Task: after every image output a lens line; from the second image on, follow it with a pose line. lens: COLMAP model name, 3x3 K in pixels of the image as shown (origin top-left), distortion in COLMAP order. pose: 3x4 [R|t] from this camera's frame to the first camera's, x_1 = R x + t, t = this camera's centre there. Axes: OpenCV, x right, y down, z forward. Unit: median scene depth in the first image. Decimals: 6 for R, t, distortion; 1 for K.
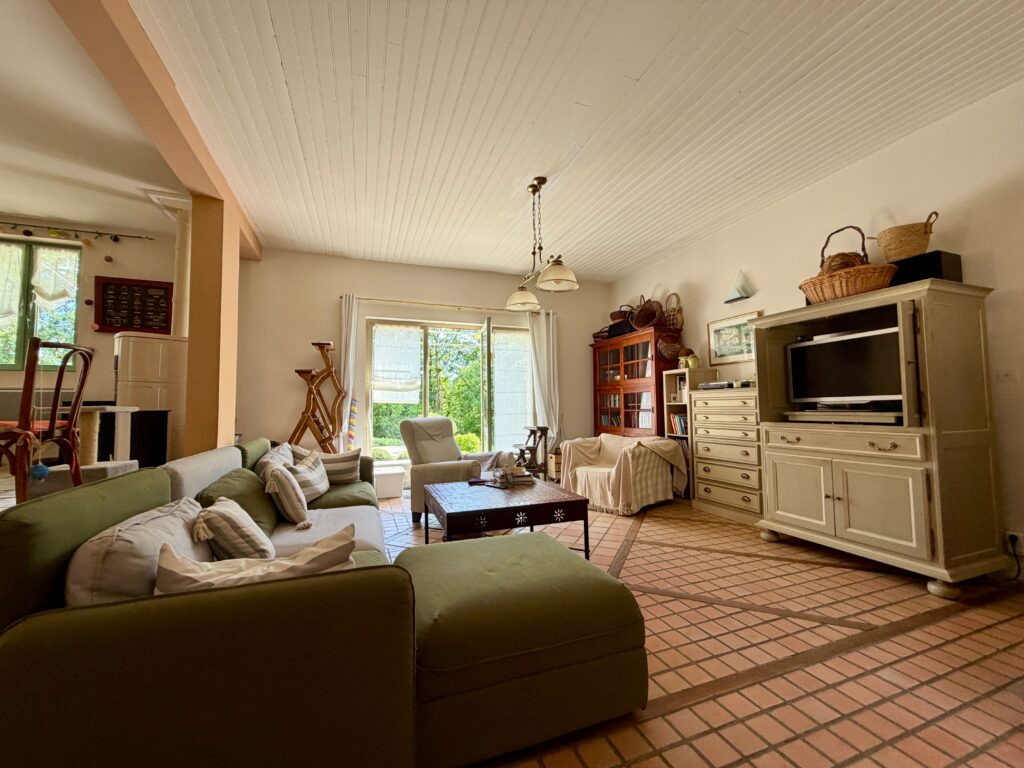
lens RADIAL K [[407.9, 0, 507.7], [0, 407.9, 384.6], [0, 0, 1]] dist [0.000616, 0.000077]
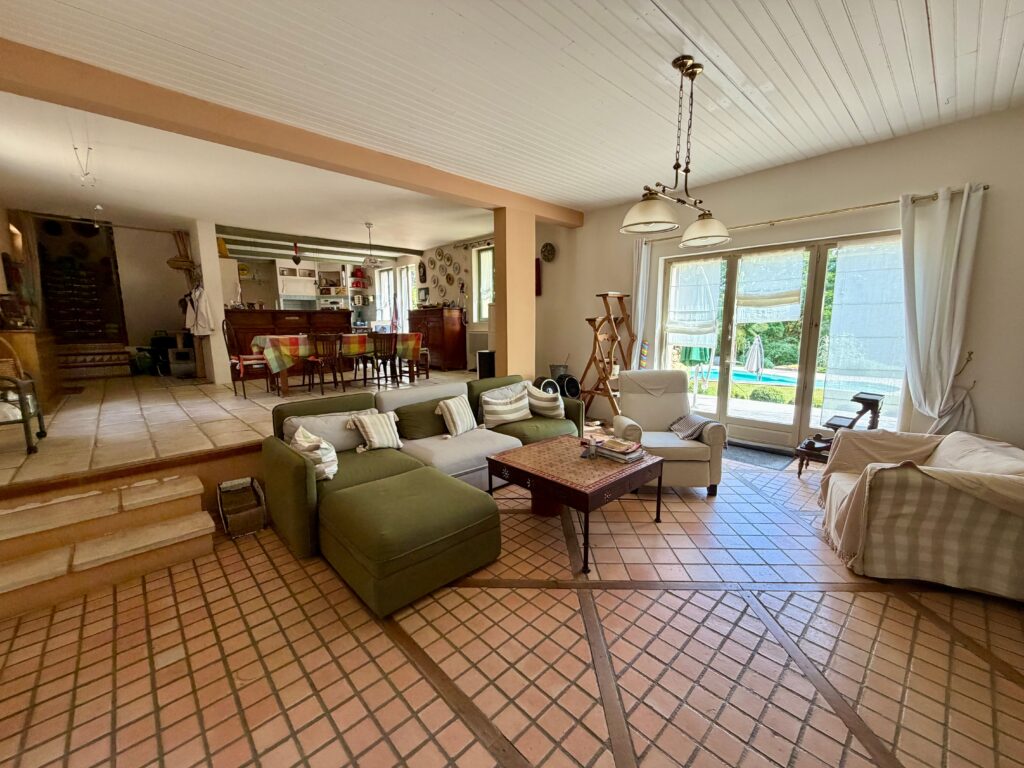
lens RADIAL K [[407.9, 0, 510.3], [0, 407.9, 384.7], [0, 0, 1]] dist [0.000616, 0.000077]
pose [[0.394787, 0.144586, -0.907325, 0.734986], [0.054335, 0.982138, 0.180149, -0.103190], [0.917165, -0.120420, 0.379879, 0.423712]]
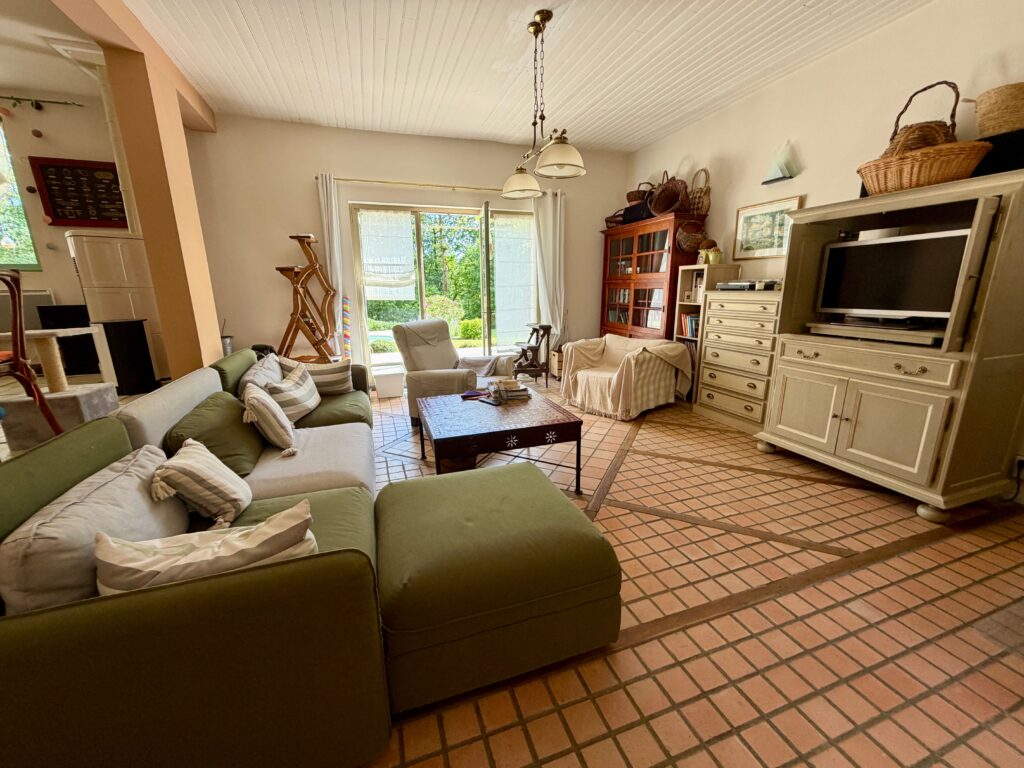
lens RADIAL K [[407.9, 0, 507.7], [0, 407.9, 384.2], [0, 0, 1]] dist [0.000616, 0.000077]
pose [[0.999701, 0.003572, -0.024189, 0.035517], [0.003513, 0.958032, 0.286639, -0.063736], [0.024198, -0.286638, 0.957733, 0.076754]]
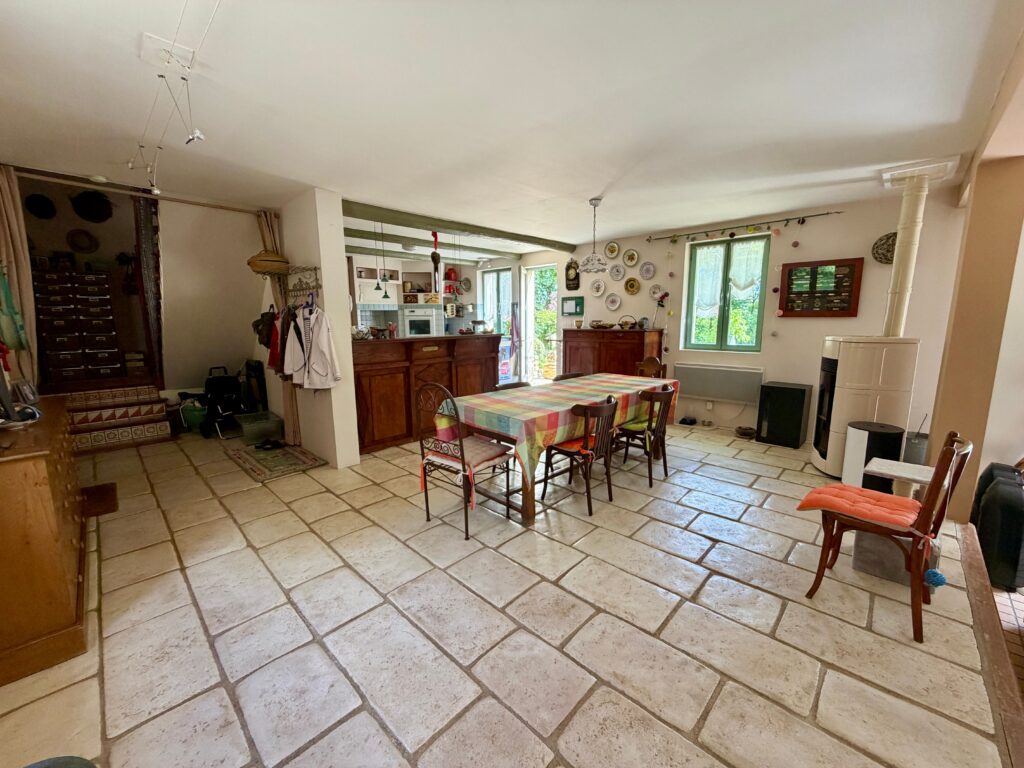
lens RADIAL K [[407.9, 0, 510.7], [0, 407.9, 384.7], [0, 0, 1]] dist [0.000616, 0.000077]
pose [[0.425906, 0.151029, -0.892073, -0.423705], [0.054764, 0.979858, 0.192037, -0.265647], [0.903109, -0.130643, 0.409056, -0.145439]]
